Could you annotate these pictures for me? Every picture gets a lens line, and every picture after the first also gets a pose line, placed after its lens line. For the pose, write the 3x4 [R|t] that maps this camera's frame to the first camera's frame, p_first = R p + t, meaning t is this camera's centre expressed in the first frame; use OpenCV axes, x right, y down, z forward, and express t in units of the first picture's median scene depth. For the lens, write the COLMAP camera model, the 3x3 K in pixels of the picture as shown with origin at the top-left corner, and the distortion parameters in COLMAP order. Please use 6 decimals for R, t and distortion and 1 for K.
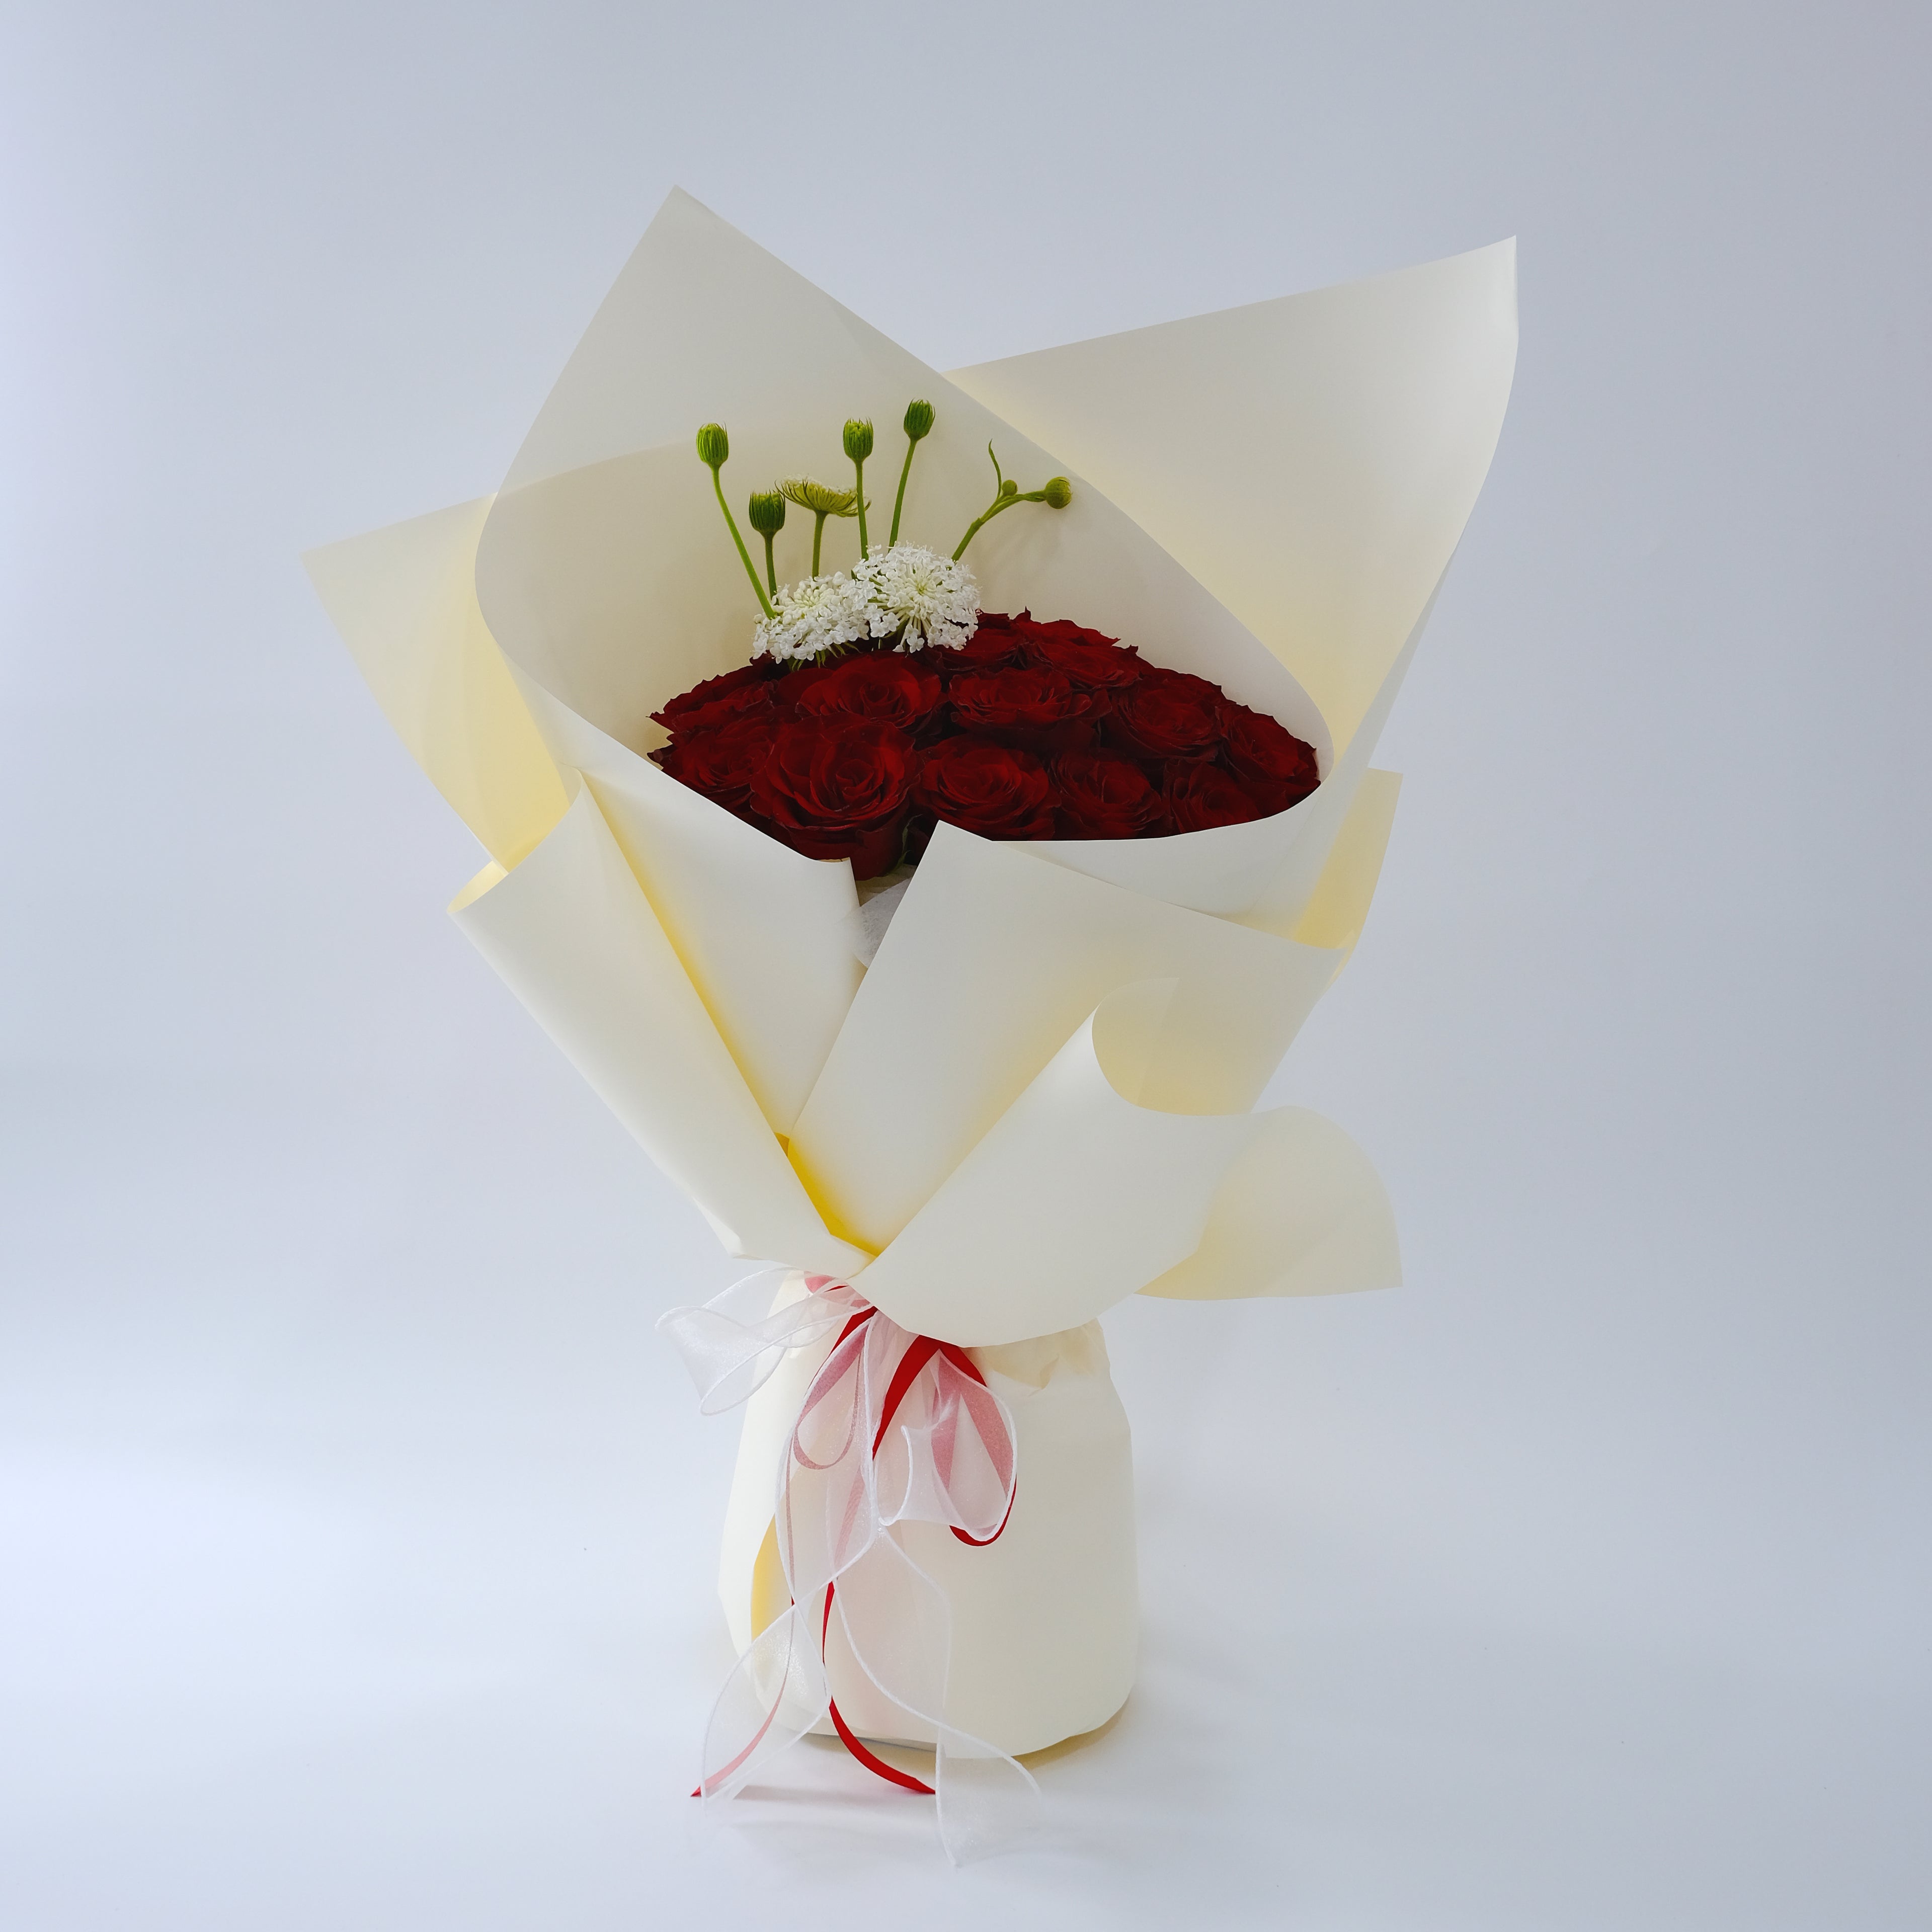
lens RADIAL K [[1493.0, 0, 966.0], [0, 1493.0, 966.0], [0, 0, 1]] dist [0.003901, 0.002476]
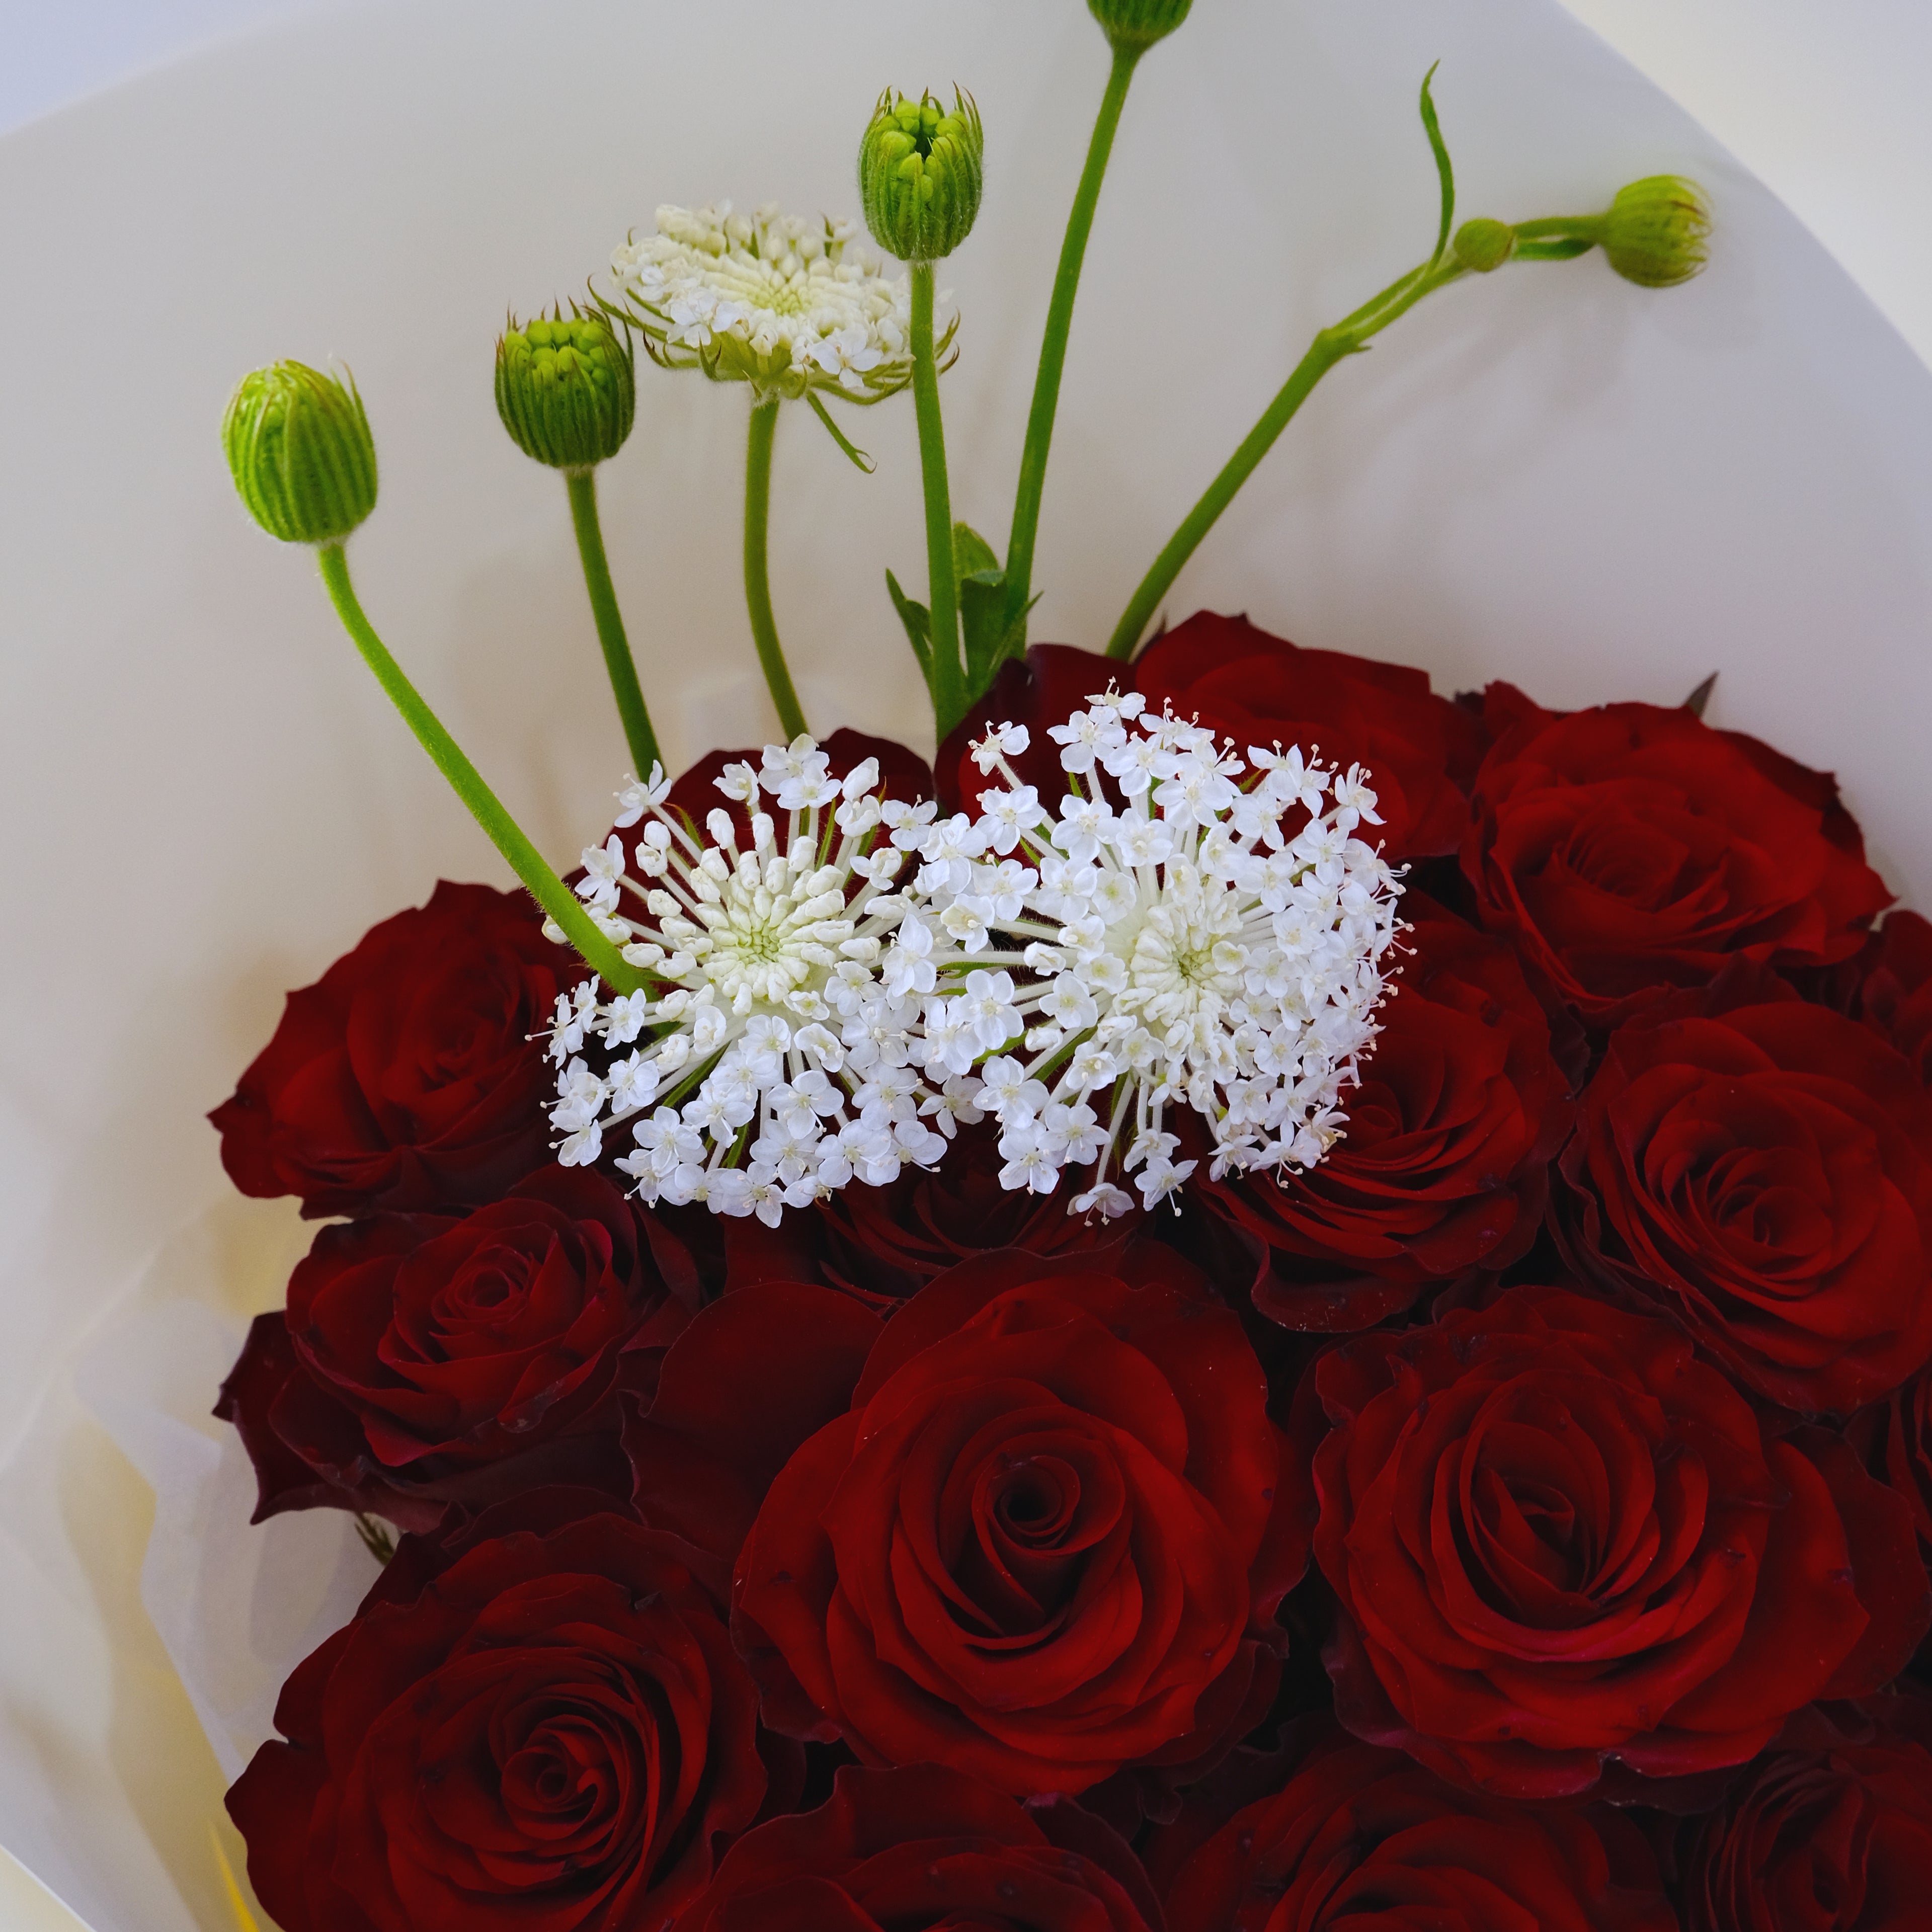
lens RADIAL K [[2355.3, 0, 966.0], [0, 2355.3, 966.0], [0, 0, 1]] dist [-0.003882, 0.016186]
pose [[0.999999, -0.000993, 0.001254, -0.069478], [0.000357, 0.902873, 0.429908, -0.428227], [-0.001559, -0.429907, 0.902872, 0.639171]]
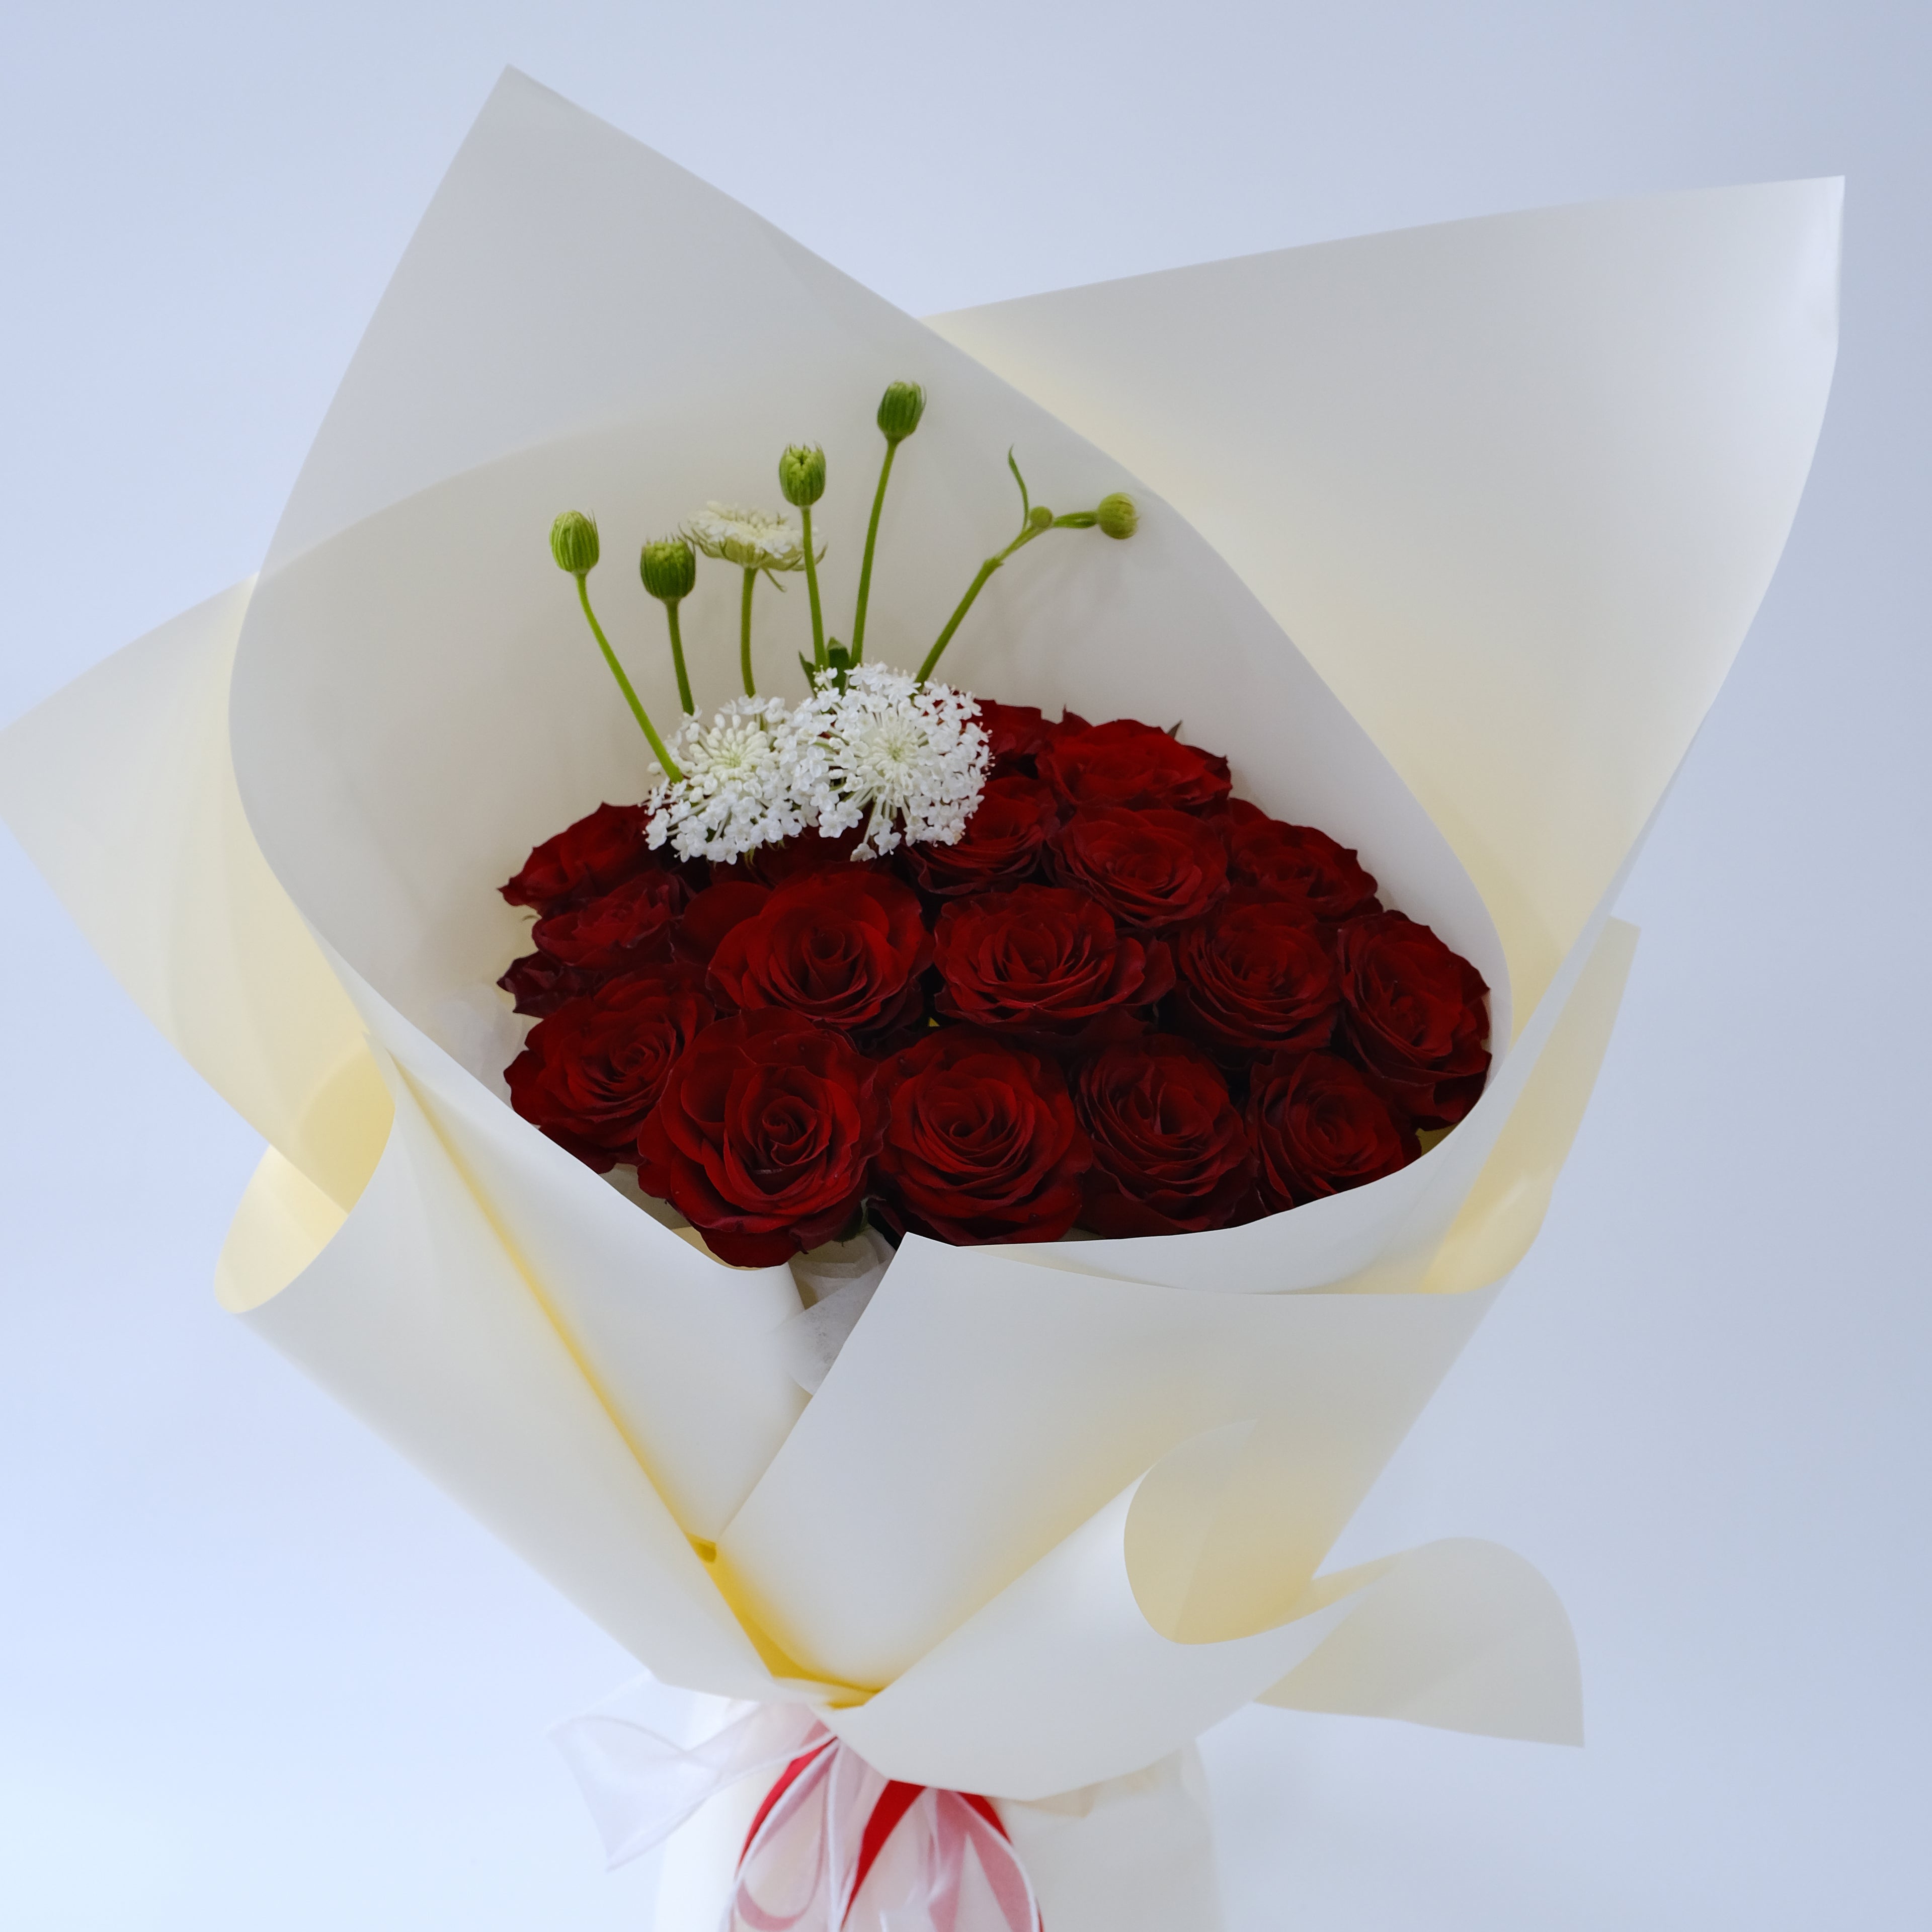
lens RADIAL K [[2355.3, 0, 966.0], [0, 2355.3, 966.0], [0, 0, 1]] dist [-0.003882, 0.016186]
pose [[0.998869, 0.003889, -0.047393, 0.051088], [0.004857, 0.983092, 0.183049, -0.352395], [0.047303, -0.183072, 0.981961, -0.040012]]
